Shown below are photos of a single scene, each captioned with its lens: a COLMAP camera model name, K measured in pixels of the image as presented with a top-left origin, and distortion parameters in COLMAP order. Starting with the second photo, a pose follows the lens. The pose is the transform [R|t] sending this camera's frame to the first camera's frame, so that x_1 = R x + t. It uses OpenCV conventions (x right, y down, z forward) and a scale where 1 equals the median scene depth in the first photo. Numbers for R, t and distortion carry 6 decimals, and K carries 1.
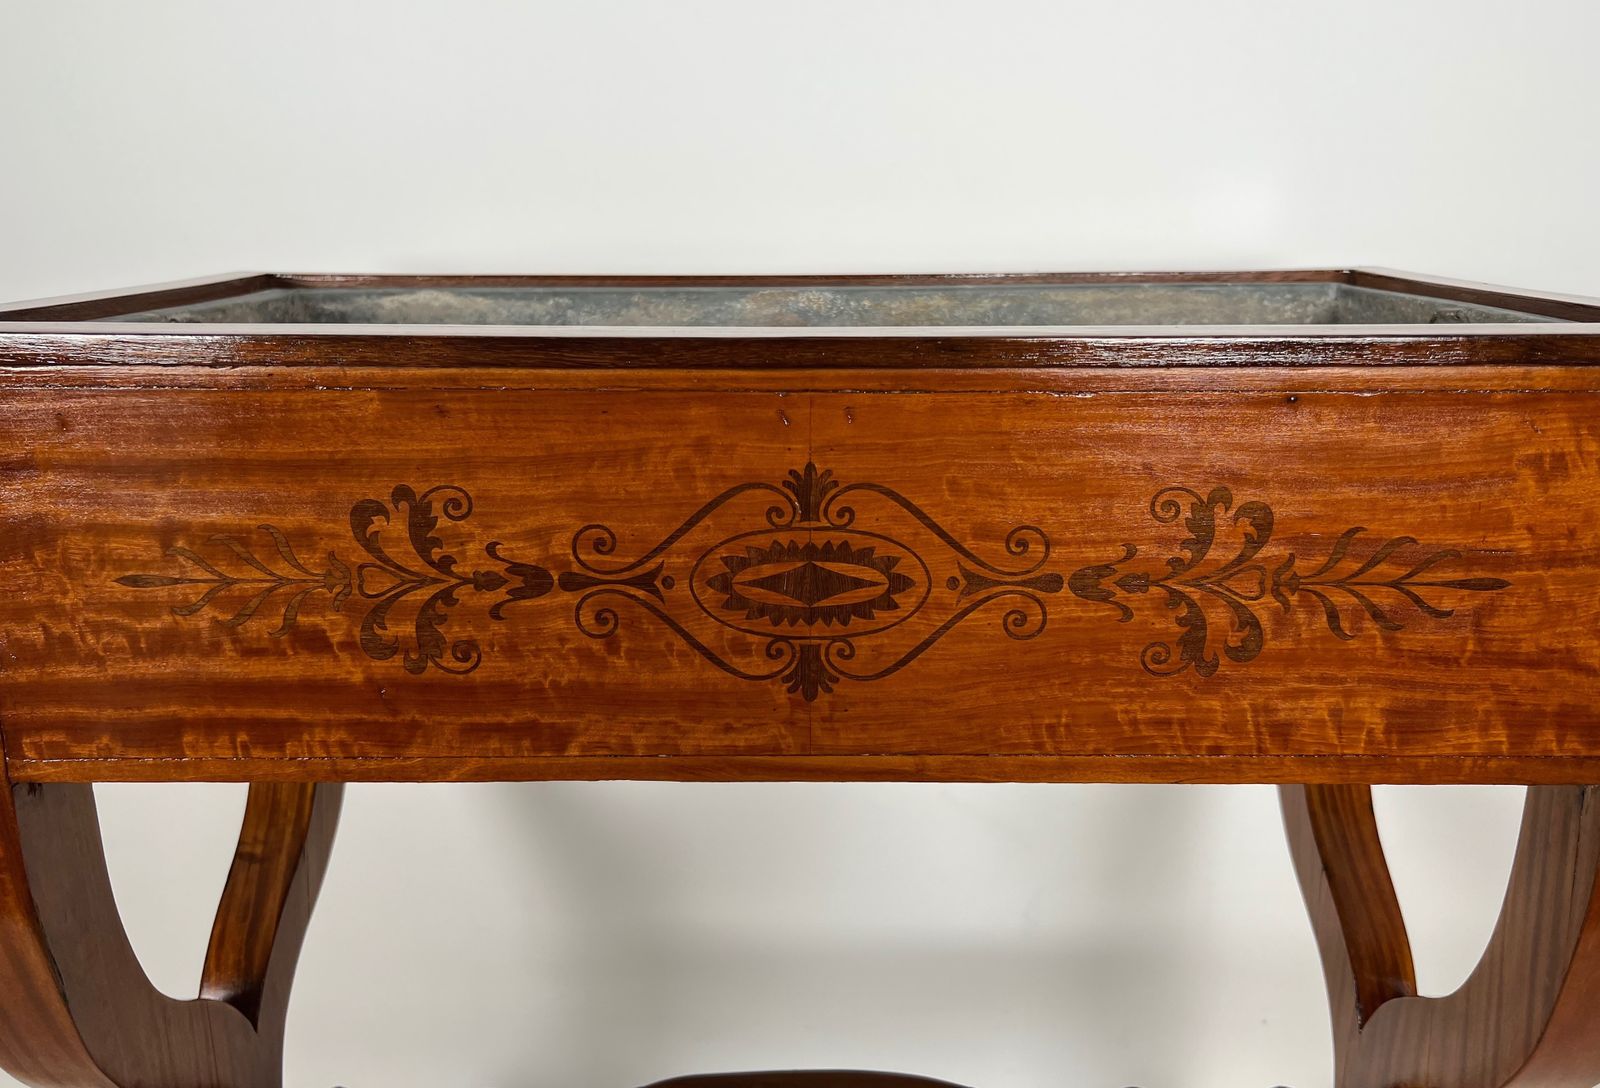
lens RADIAL K [[1230.4, 0, 798.5], [0, 1230.4, 488.0], [0, 0, 1]] dist [0.089815, -0.182159]
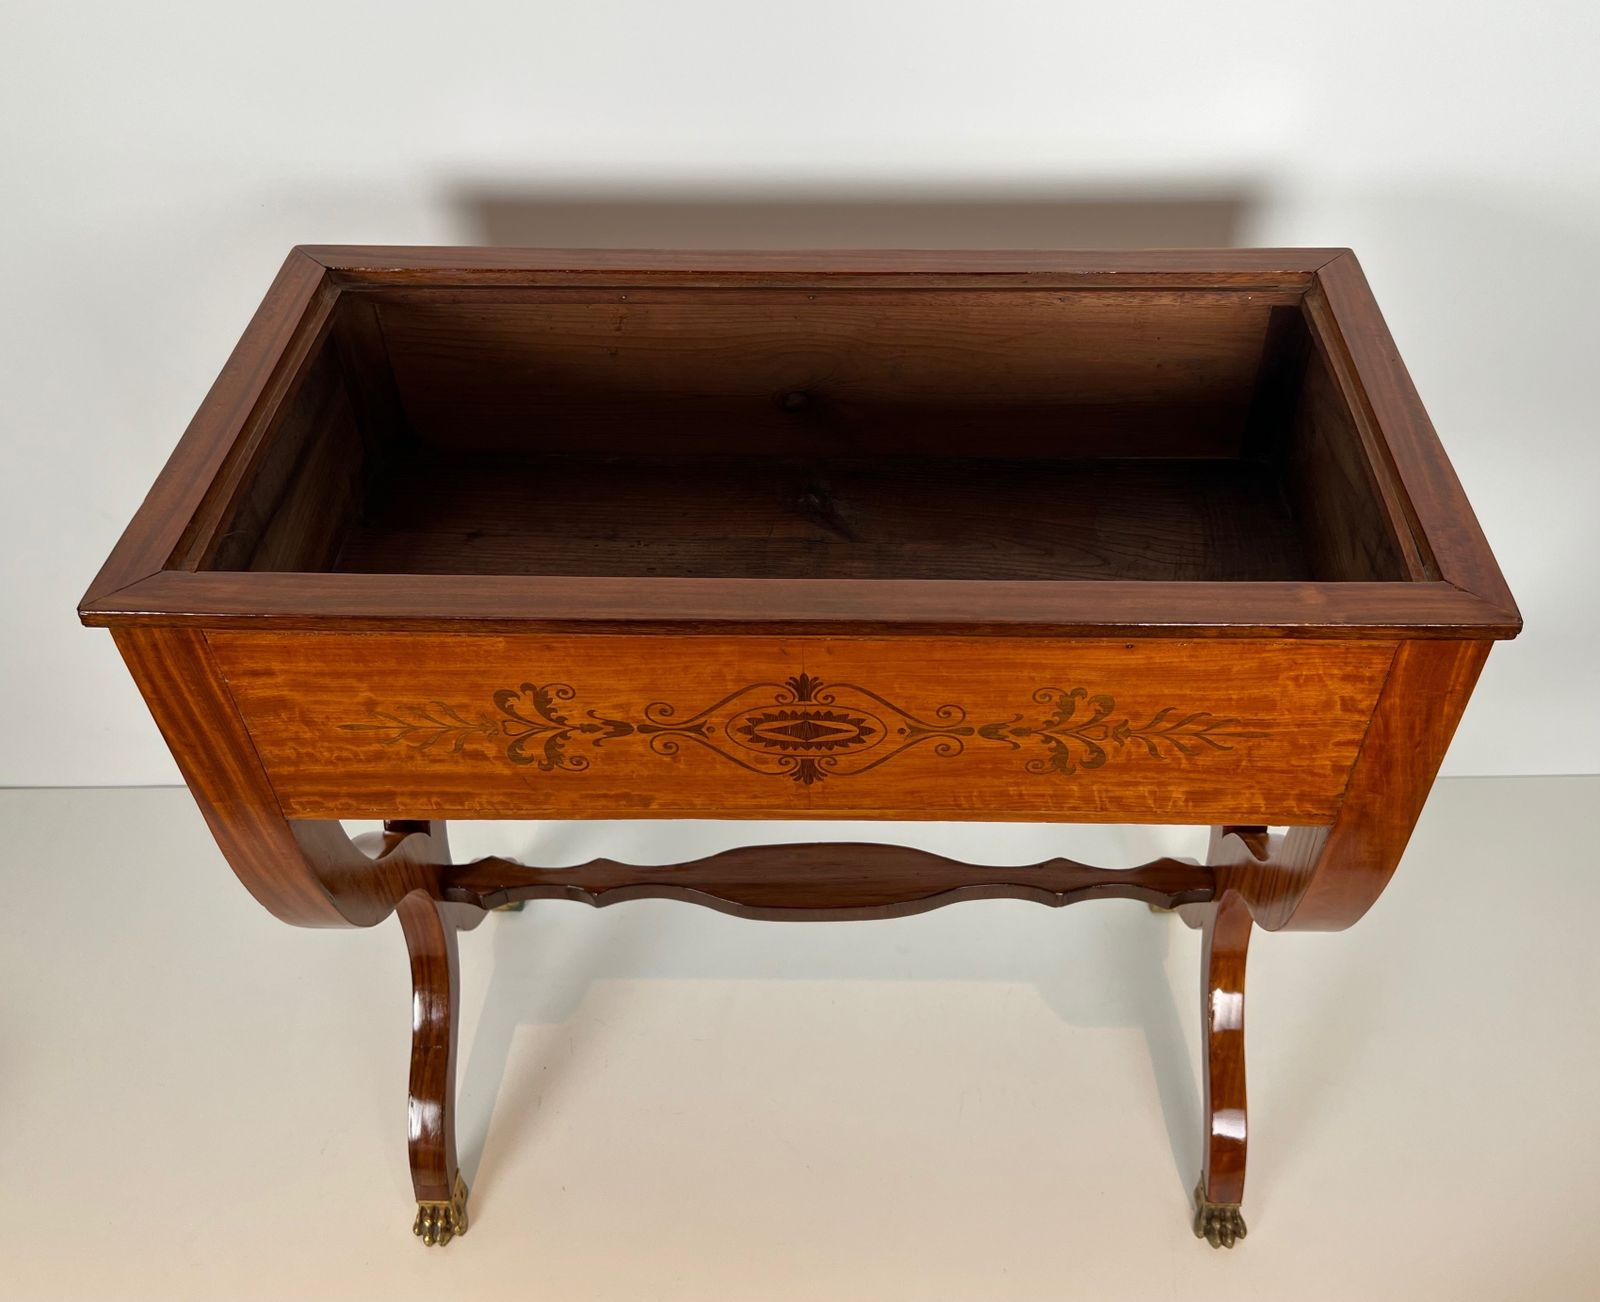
lens RADIAL K [[1440.6, 0, 873.3], [0, 1440.6, 623.1], [0, 0, 1]] dist [0.152830, -0.408774]
pose [[0.999989, 0.004479, 0.001469, 0.087777], [-0.004606, 0.862173, 0.506593, -0.921572], [0.001003, -0.506594, 0.862184, -0.443216]]
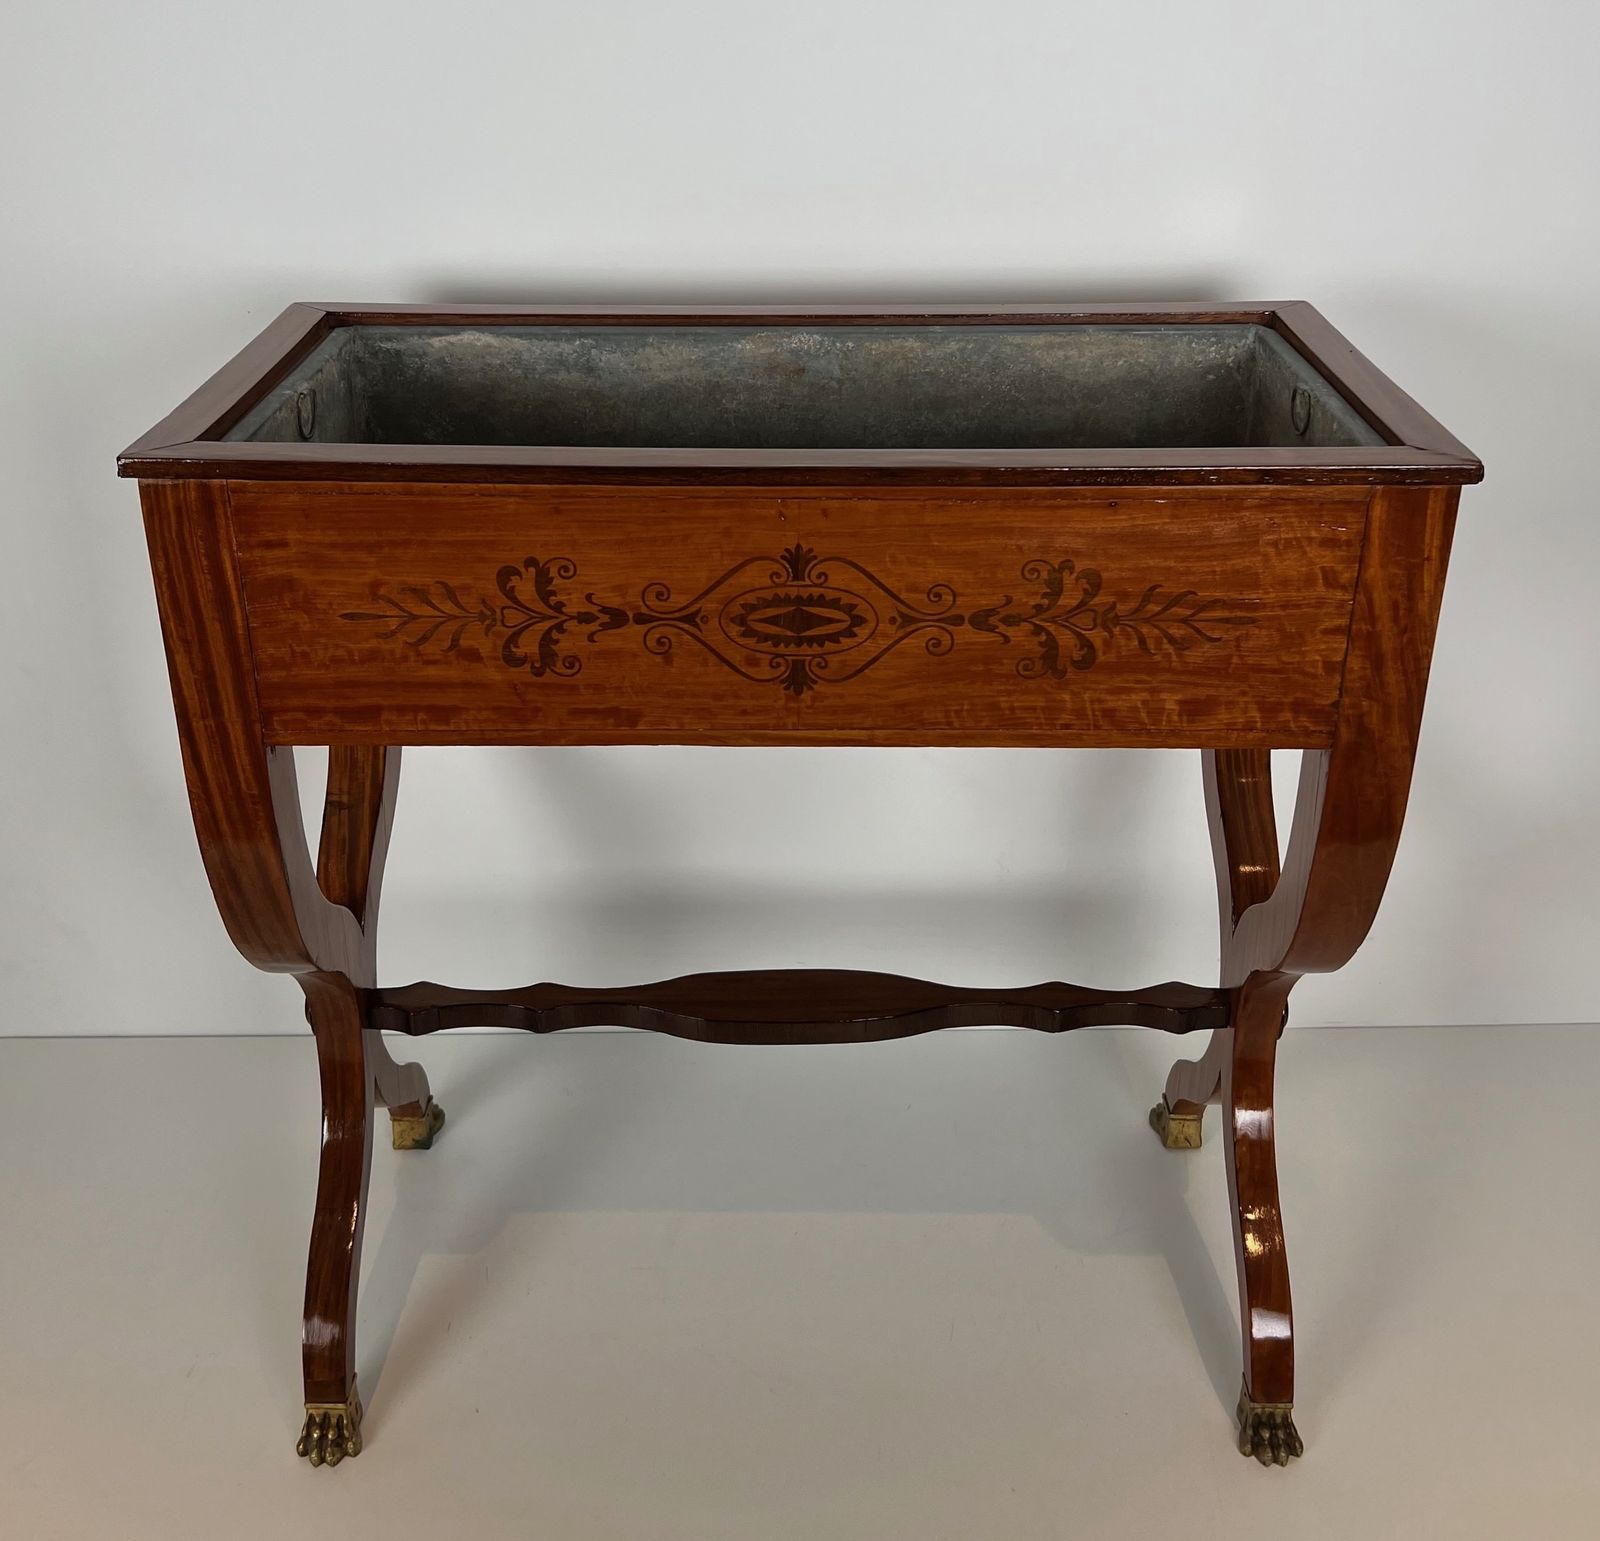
lens RADIAL K [[1797.0, 0, 796.9], [0, 1797.0, 693.0], [0, 0, 1]] dist [0.189867, -0.550463]
pose [[0.999994, 0.001666, 0.003026, 0.000732], [-0.002250, 0.978830, 0.204660, -0.287717], [-0.002621, -0.204666, 0.978828, -1.183440]]
